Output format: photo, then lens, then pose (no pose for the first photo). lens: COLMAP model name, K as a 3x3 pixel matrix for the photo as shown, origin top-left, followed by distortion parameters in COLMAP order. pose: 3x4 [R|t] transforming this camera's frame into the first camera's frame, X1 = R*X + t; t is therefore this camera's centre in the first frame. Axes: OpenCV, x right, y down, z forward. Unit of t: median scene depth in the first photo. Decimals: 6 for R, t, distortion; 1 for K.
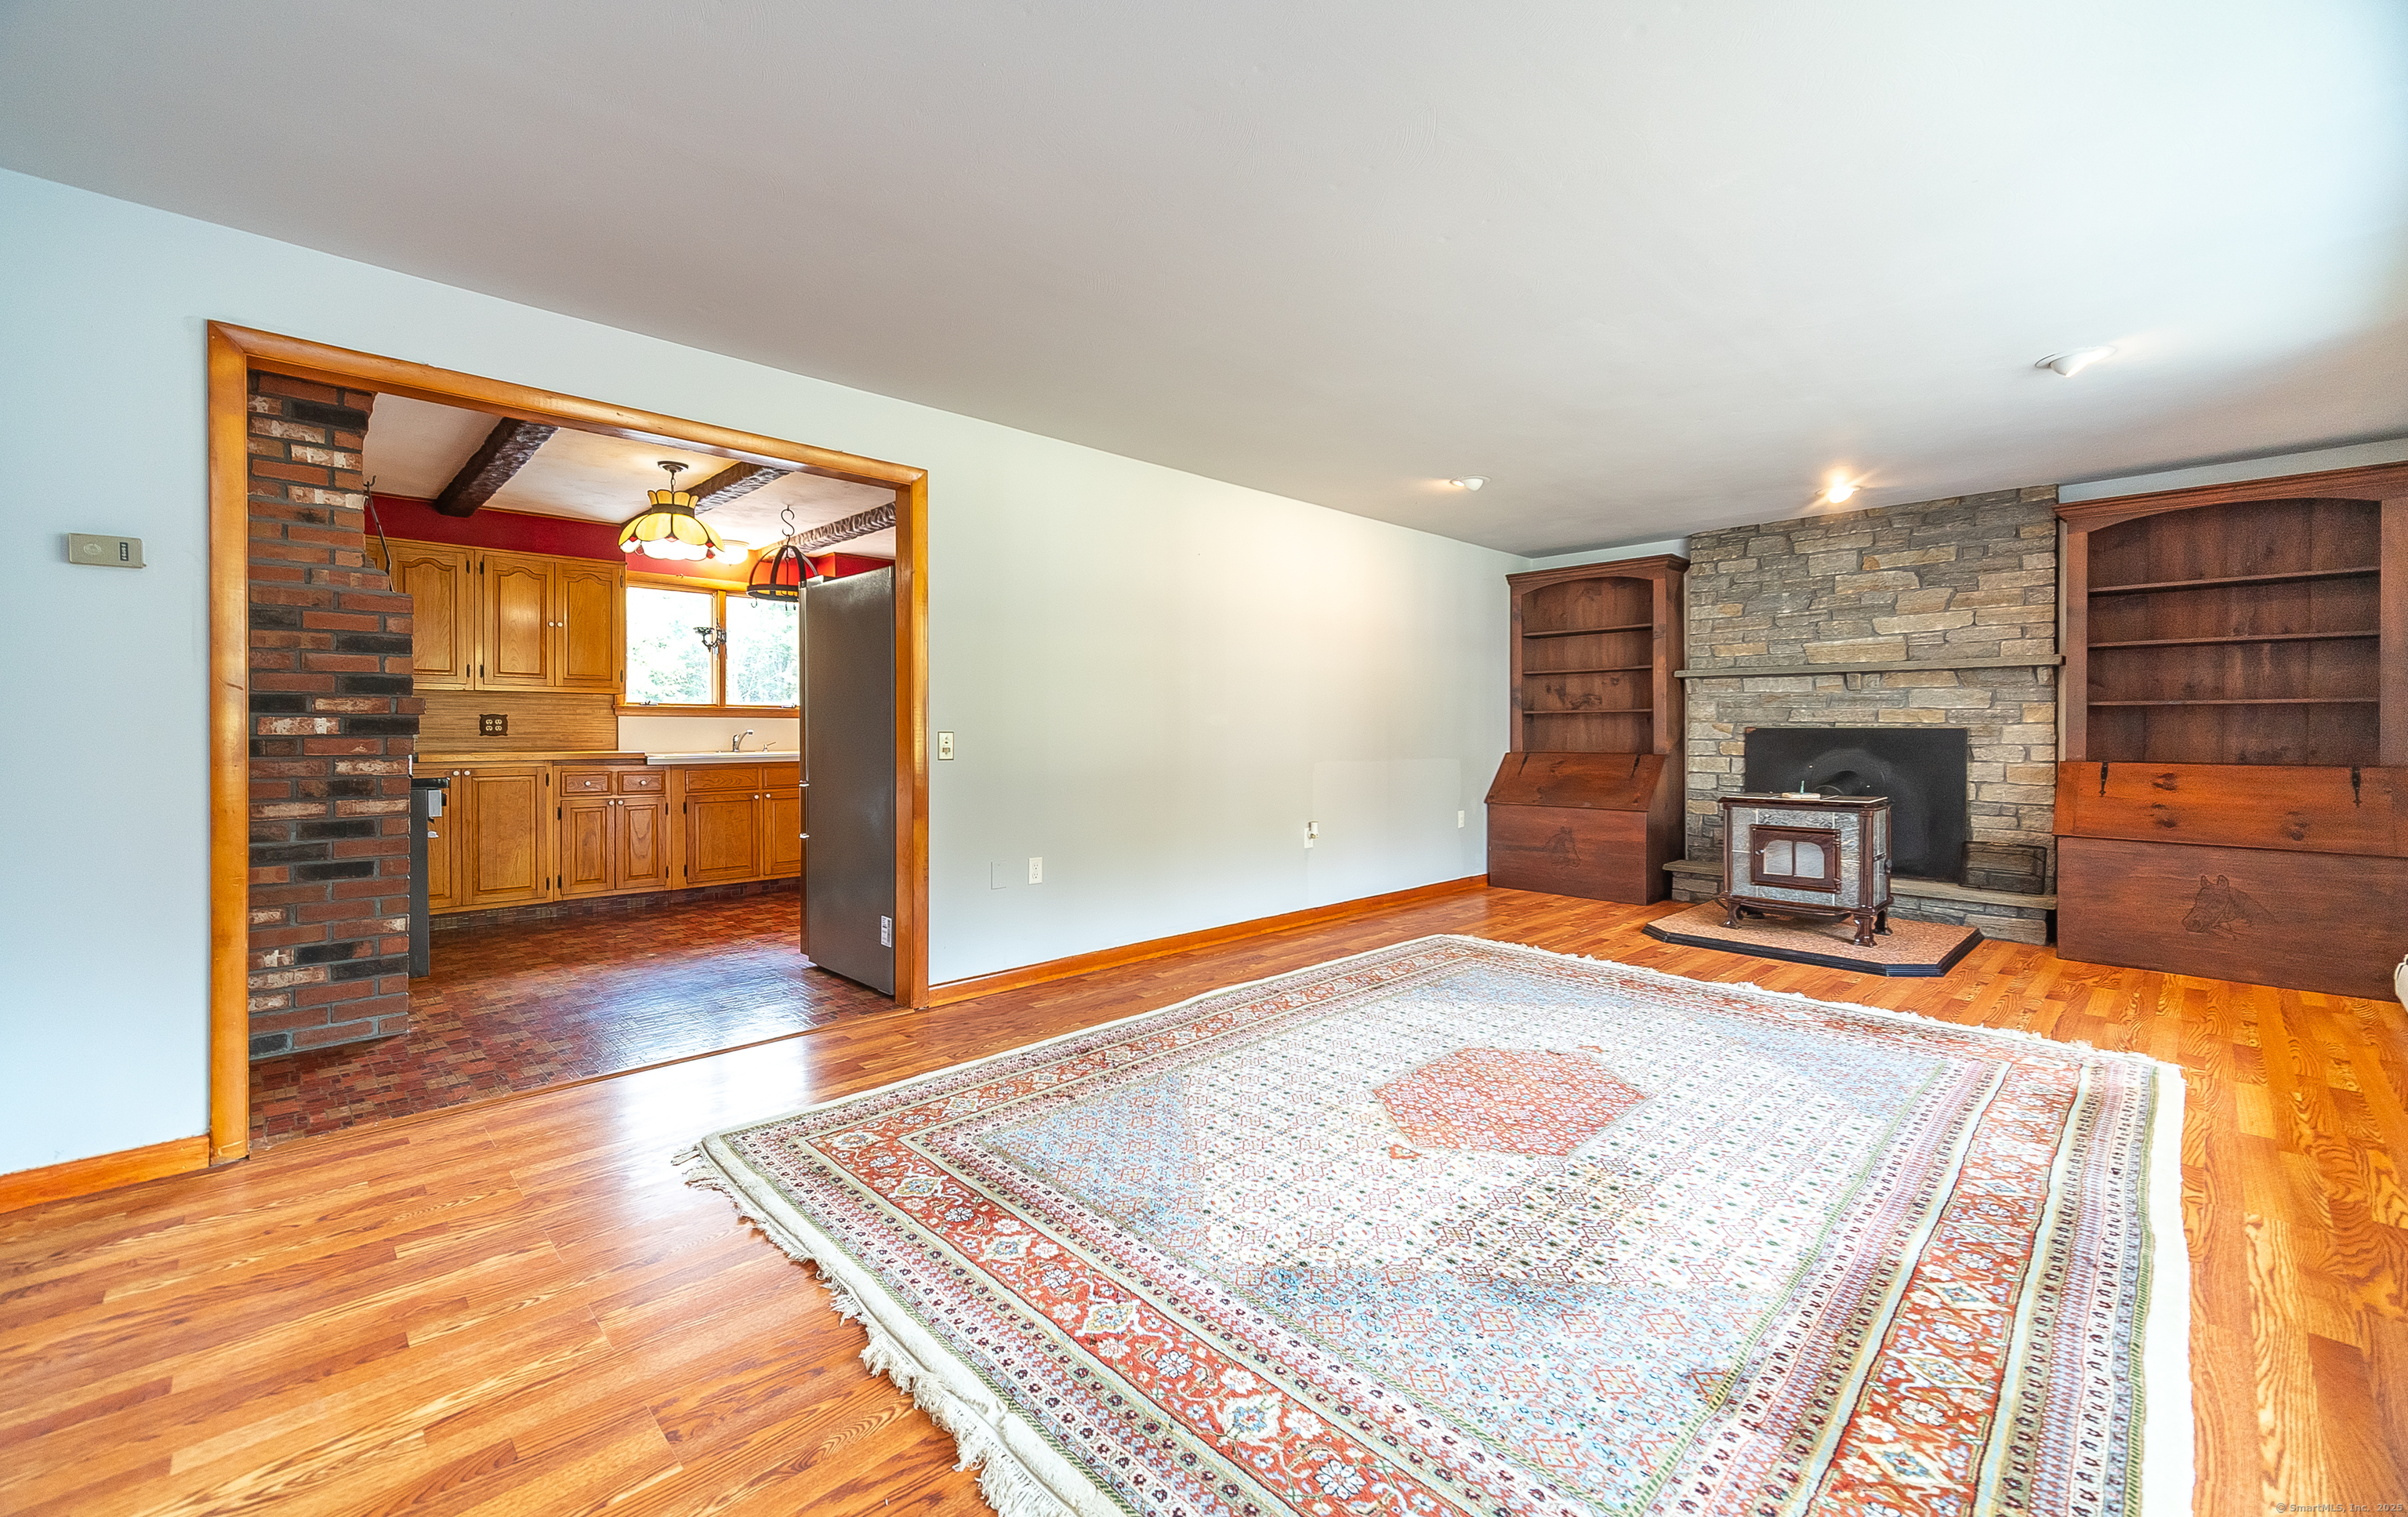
lens RADIAL K [[970.0, 0, 1203.8], [0, 970.0, 742.8], [0, 0, 1]] dist [0.012639, -0.000191]
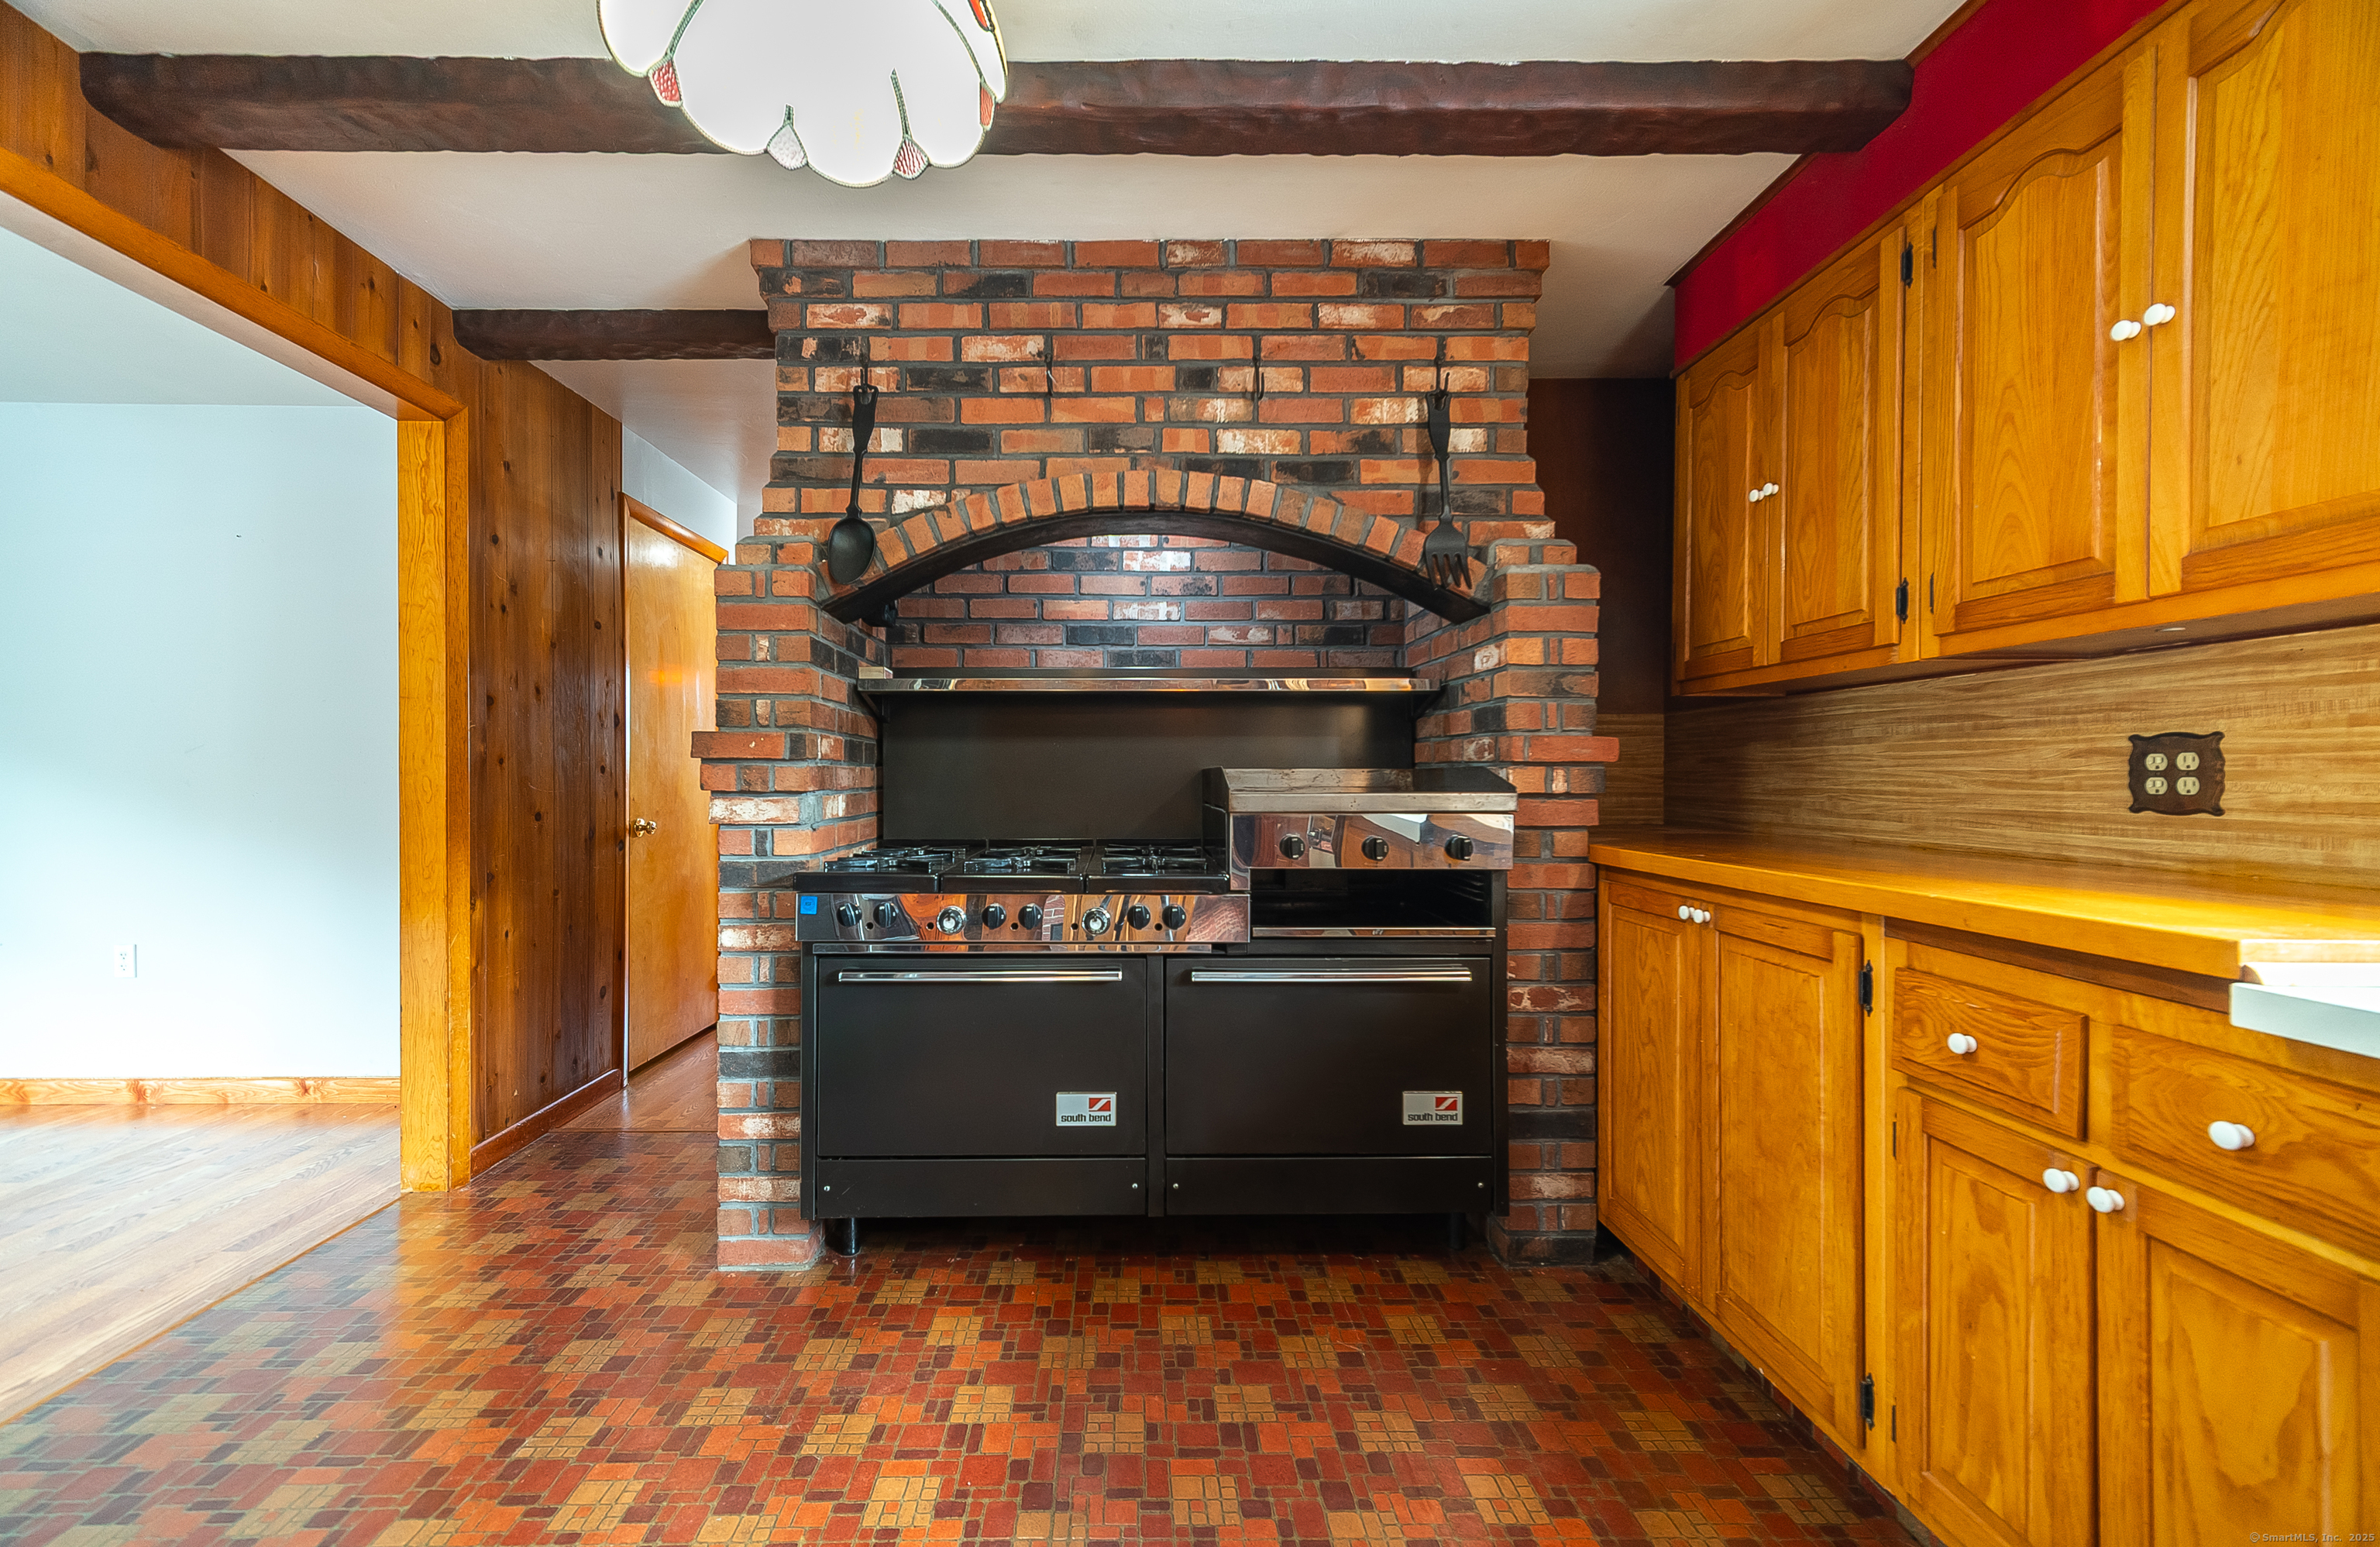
lens RADIAL K [[960.2, 0, 1185.0], [0, 960.2, 776.2], [0, 0, 1]] dist [0.000166, 0.000012]
pose [[-0.702028, 0.000154, -0.712149, -0.350833], [-0.009249, 0.999914, 0.009333, -0.017336], [0.712089, 0.013139, -0.701966, 0.991920]]
